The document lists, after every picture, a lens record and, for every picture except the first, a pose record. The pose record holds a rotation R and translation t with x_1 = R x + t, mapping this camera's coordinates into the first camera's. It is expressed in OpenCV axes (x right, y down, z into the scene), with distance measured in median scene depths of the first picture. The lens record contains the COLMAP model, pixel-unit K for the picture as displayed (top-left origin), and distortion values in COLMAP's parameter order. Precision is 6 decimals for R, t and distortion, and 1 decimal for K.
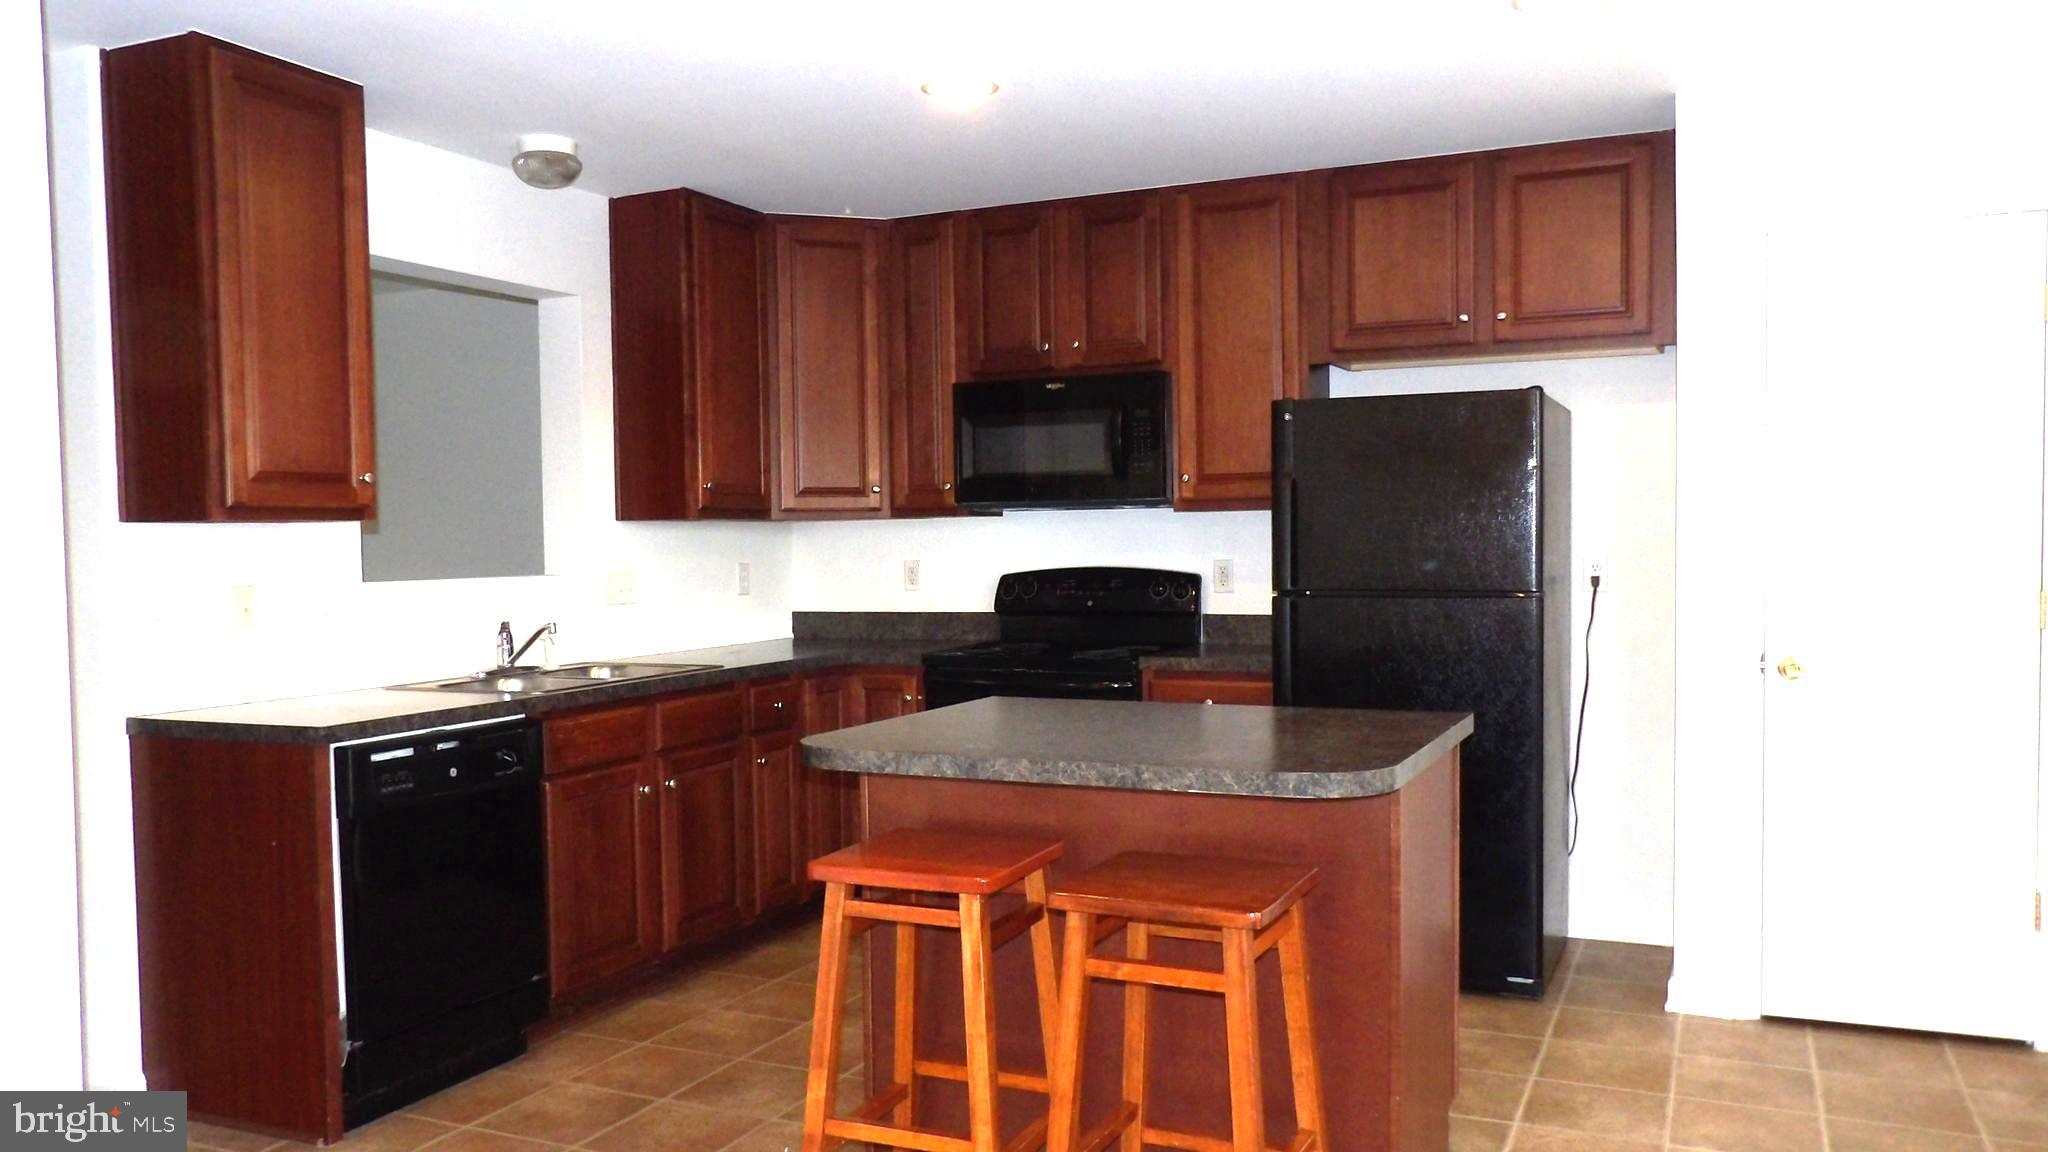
lens RADIAL K [[1521.4, 0, 1026.8], [0, 1521.4, 596.7], [0, 0, 1]] dist [-0.036875, 0.056175]
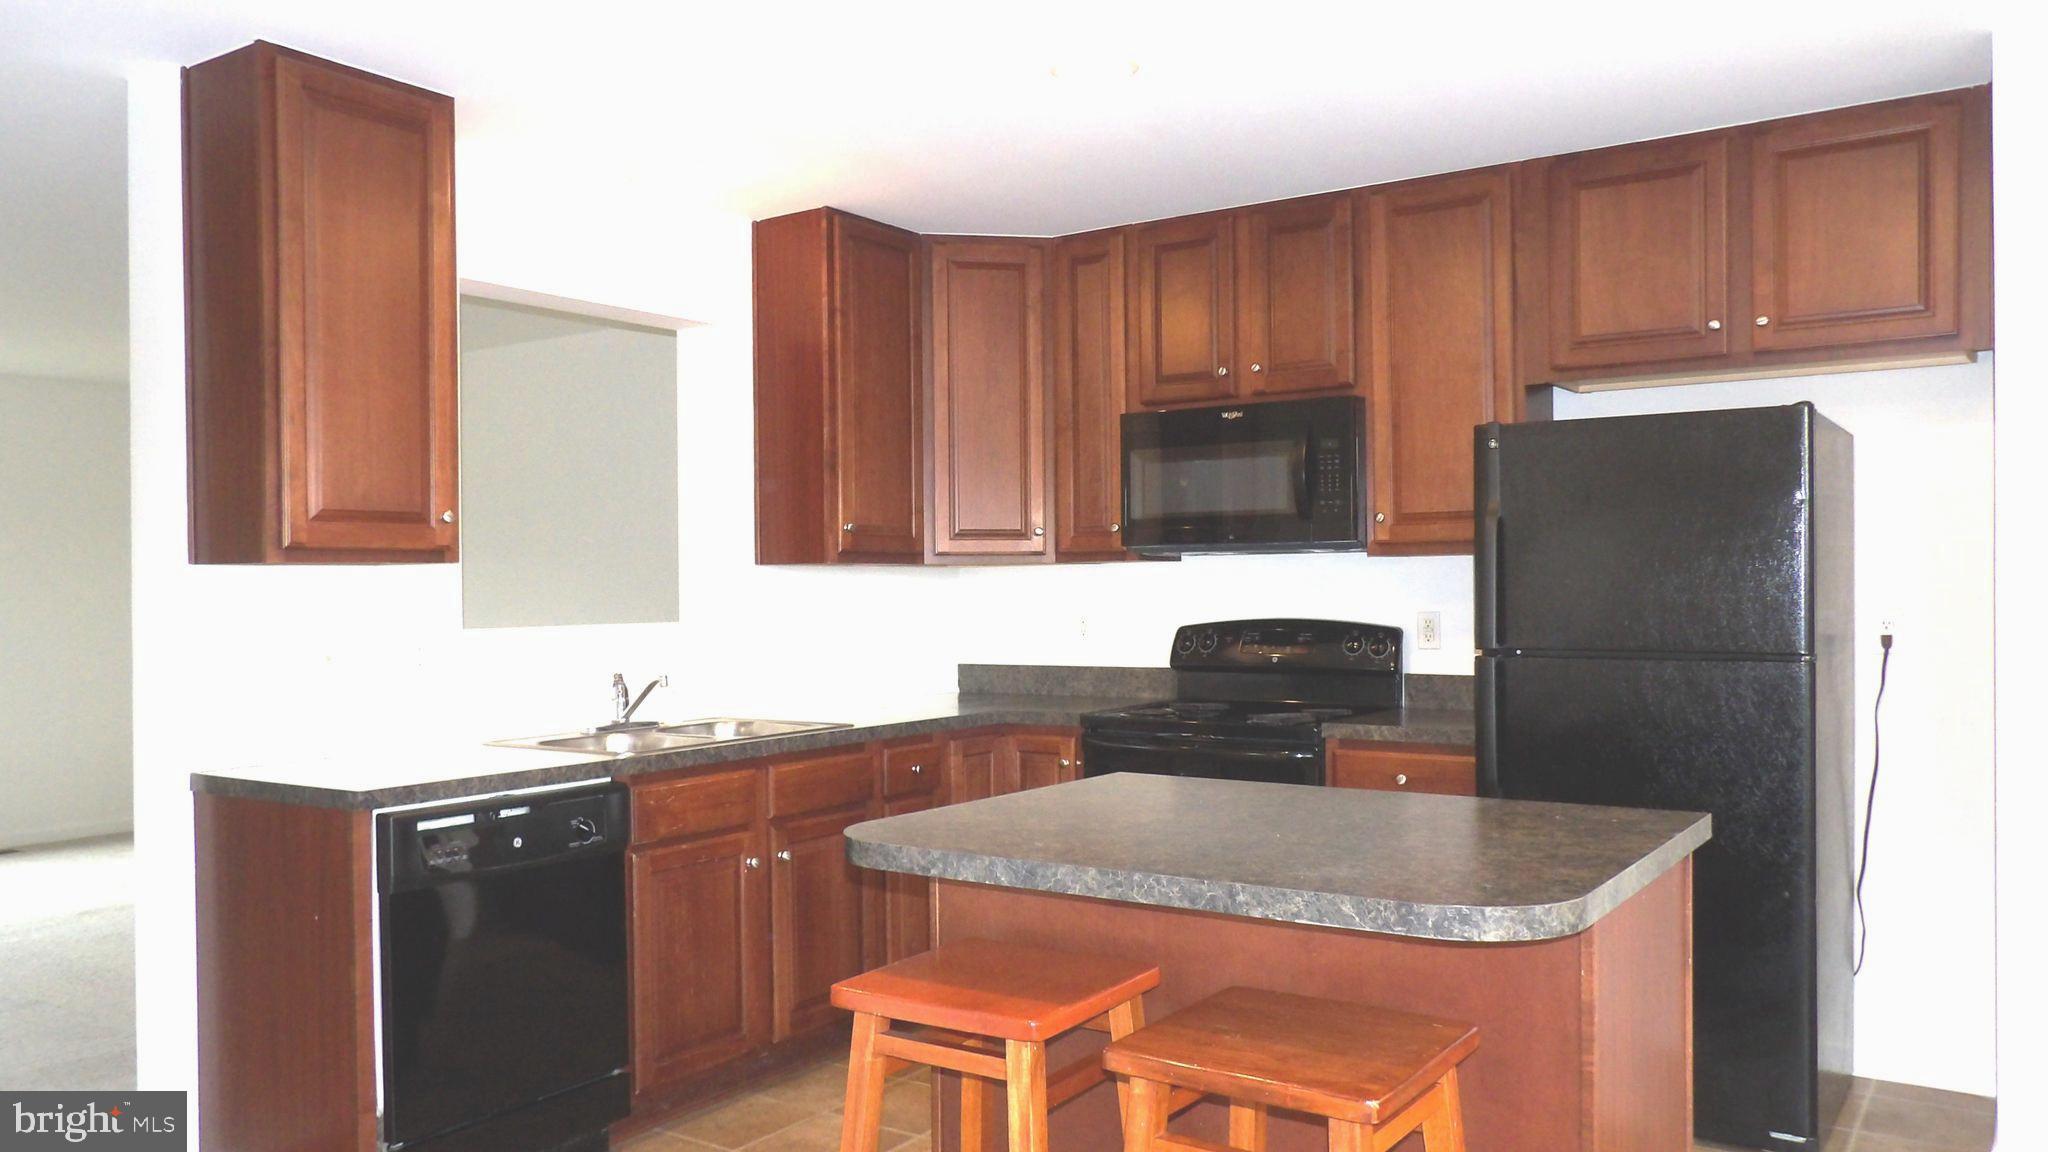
lens RADIAL K [[1521.4, 0, 1026.8], [0, 1521.4, 596.7], [0, 0, 1]] dist [-0.036875, 0.056175]
pose [[0.986688, 0.005738, -0.162526, 0.053140], [-0.010735, 0.999496, -0.029888, -0.005267], [0.162272, 0.031234, 0.986252, 0.126085]]
